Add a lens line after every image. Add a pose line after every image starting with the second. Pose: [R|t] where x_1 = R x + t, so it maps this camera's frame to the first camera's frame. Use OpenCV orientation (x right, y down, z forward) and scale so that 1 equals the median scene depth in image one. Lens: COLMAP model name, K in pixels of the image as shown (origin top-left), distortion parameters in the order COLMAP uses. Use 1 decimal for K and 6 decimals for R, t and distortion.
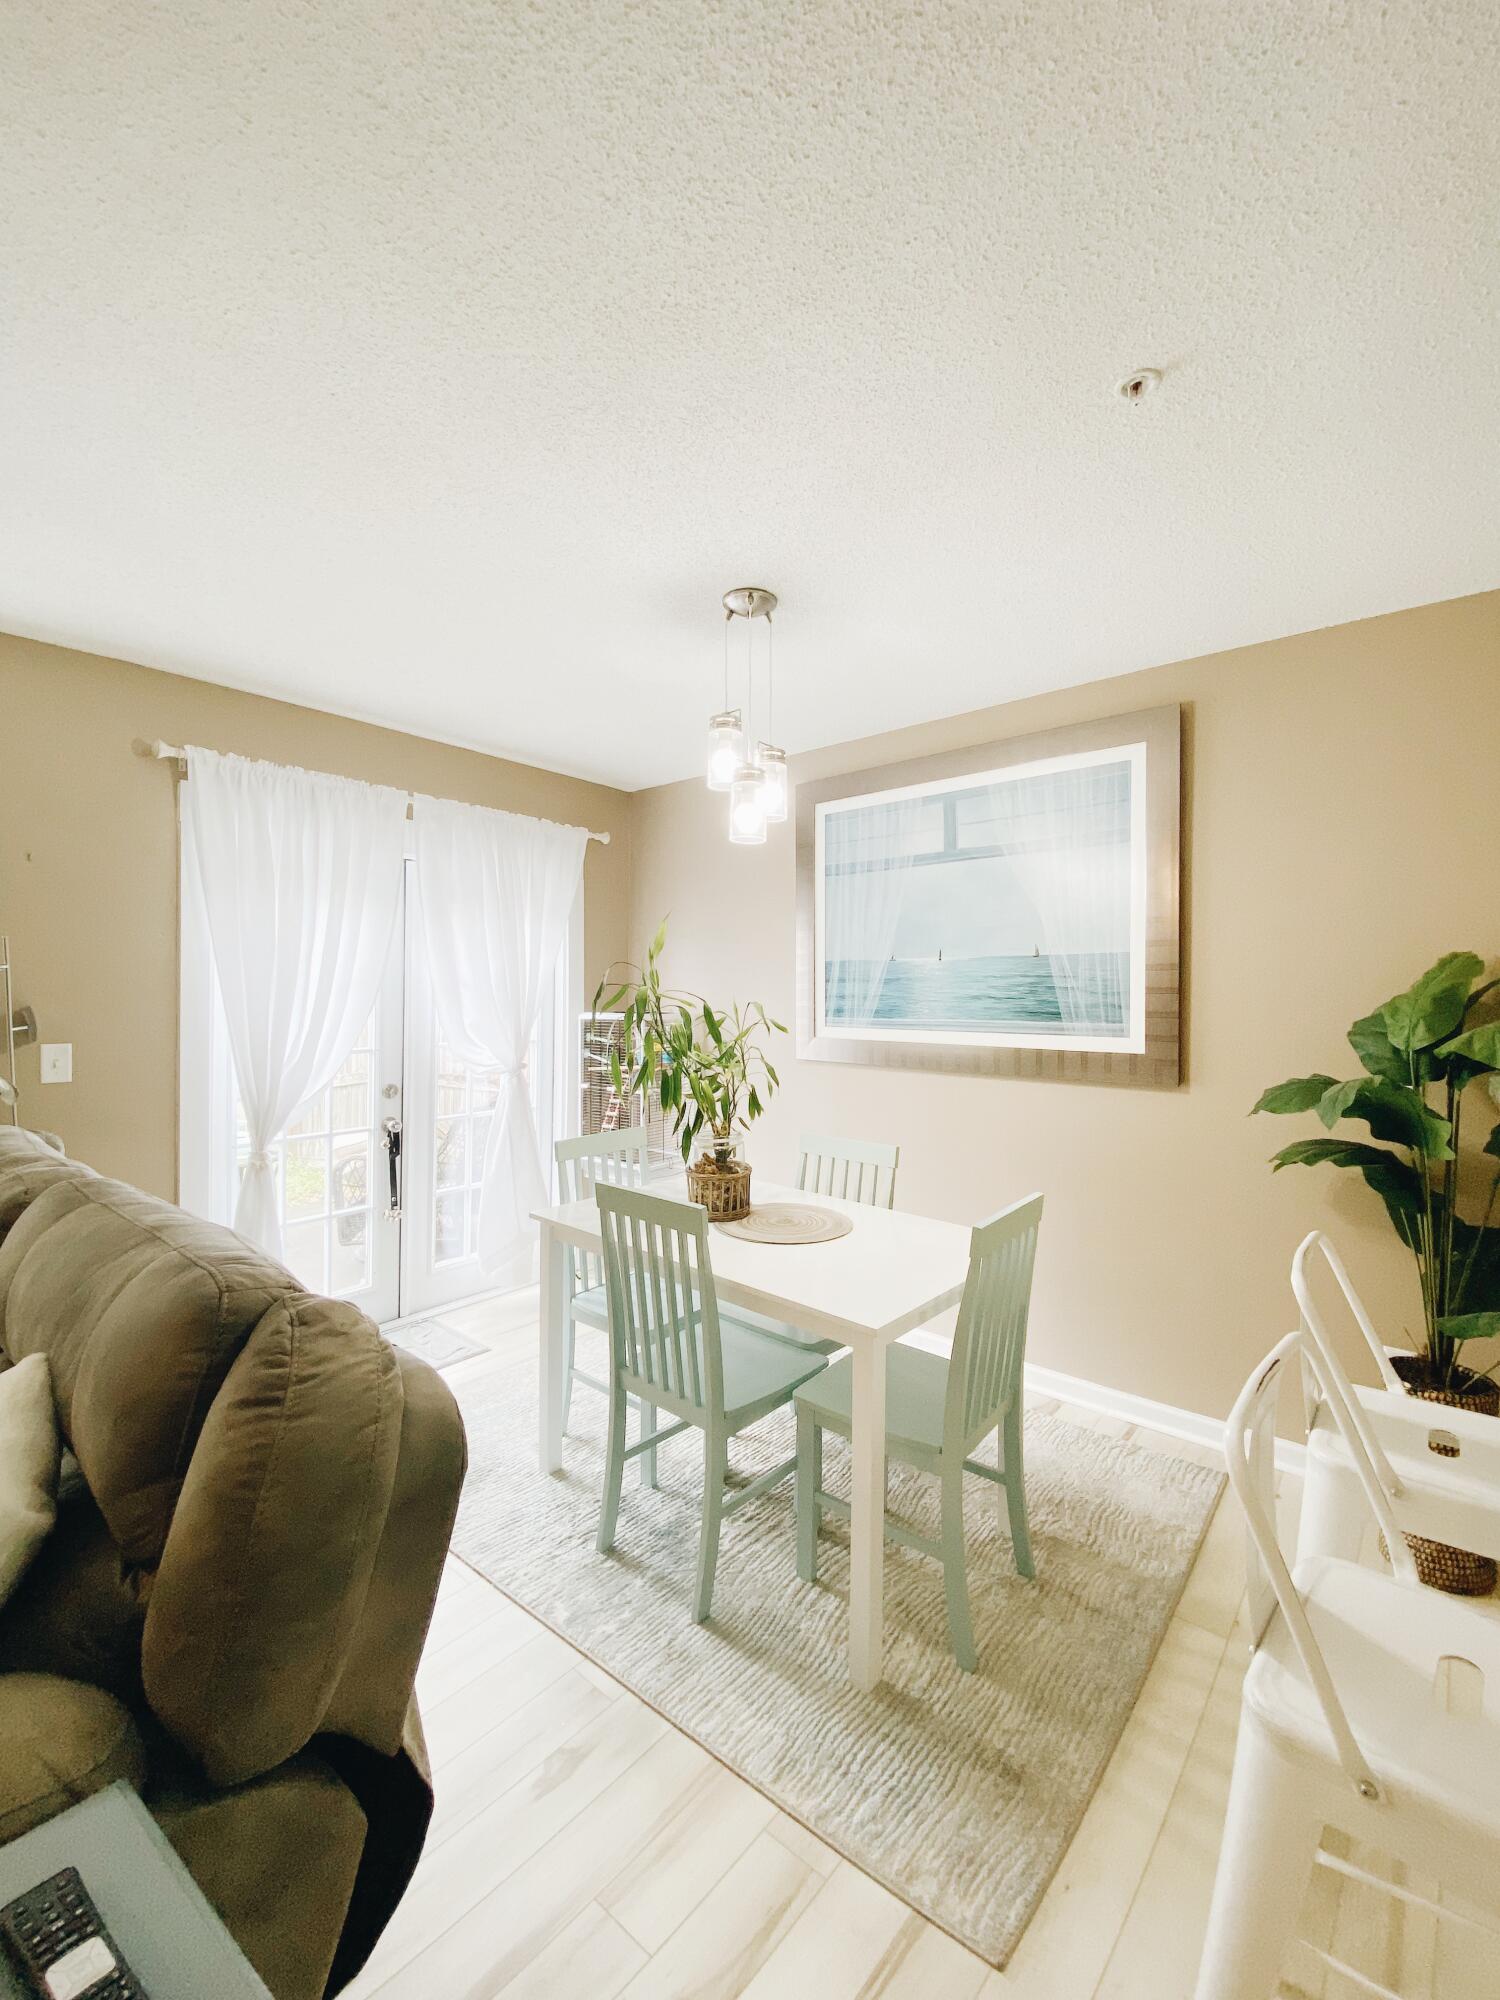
lens RADIAL K [[813.1, 0, 761.6], [0, 813.1, 993.3], [0, 0, 1]] dist [-0.001899, -0.000258]
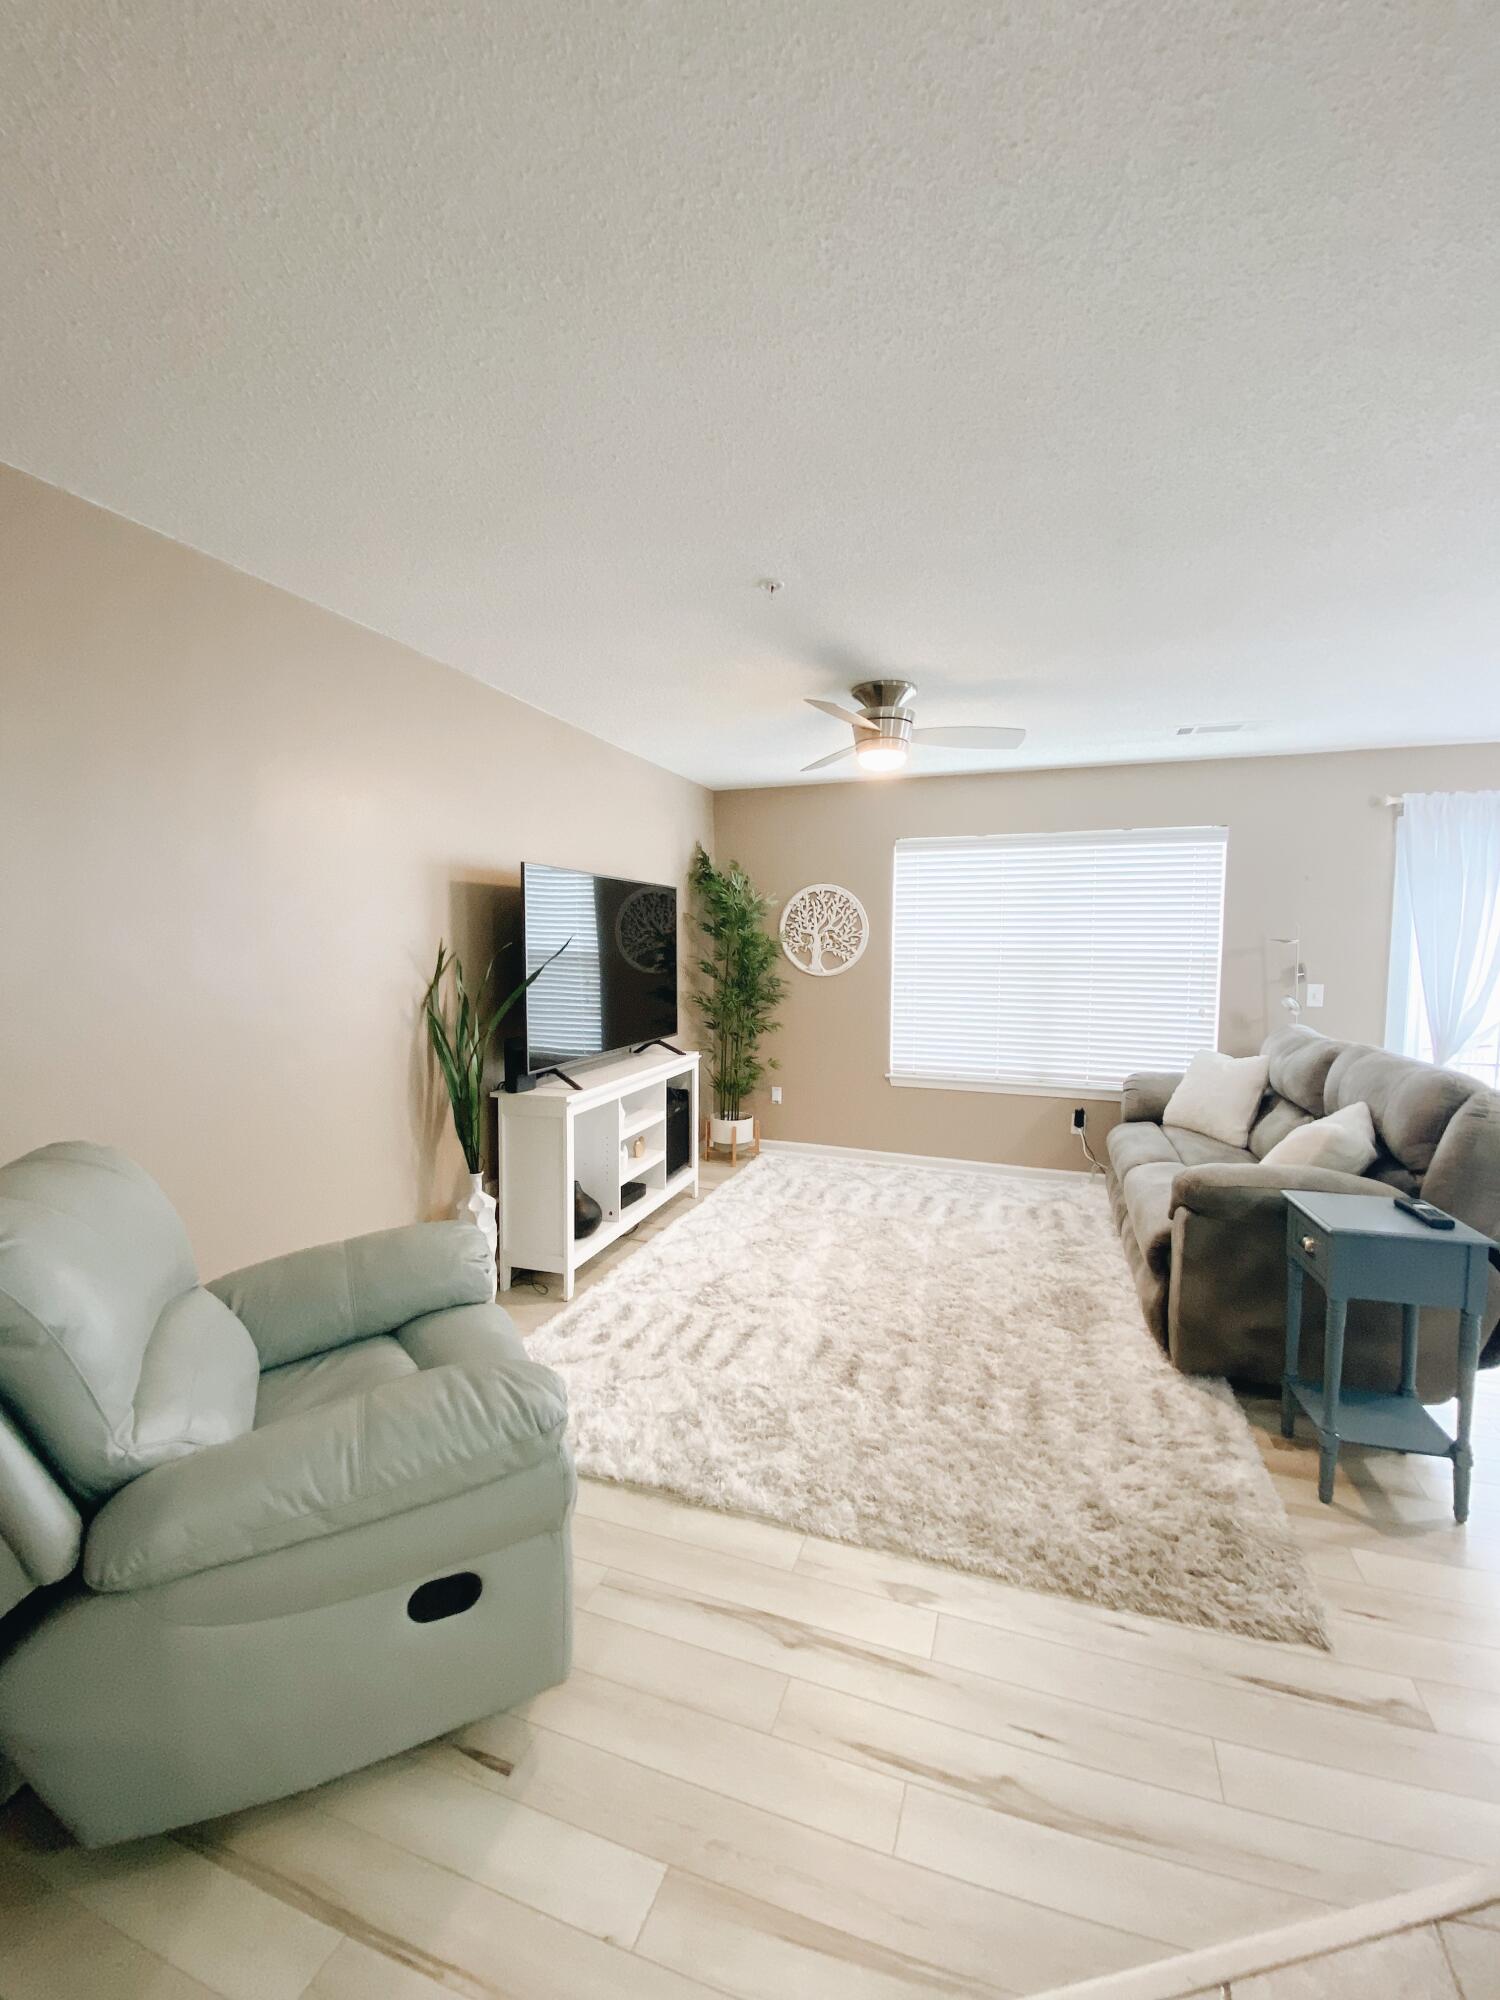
lens RADIAL K [[813.1, 0, 764.5], [0, 813.1, 1005.1], [0, 0, 1]] dist [-0.001899, -0.000258]
pose [[0.349415, 0.063581, -0.934808, 0.569817], [-0.005377, 0.997815, 0.065857, -0.002869], [0.936953, -0.017985, 0.348993, -1.168656]]
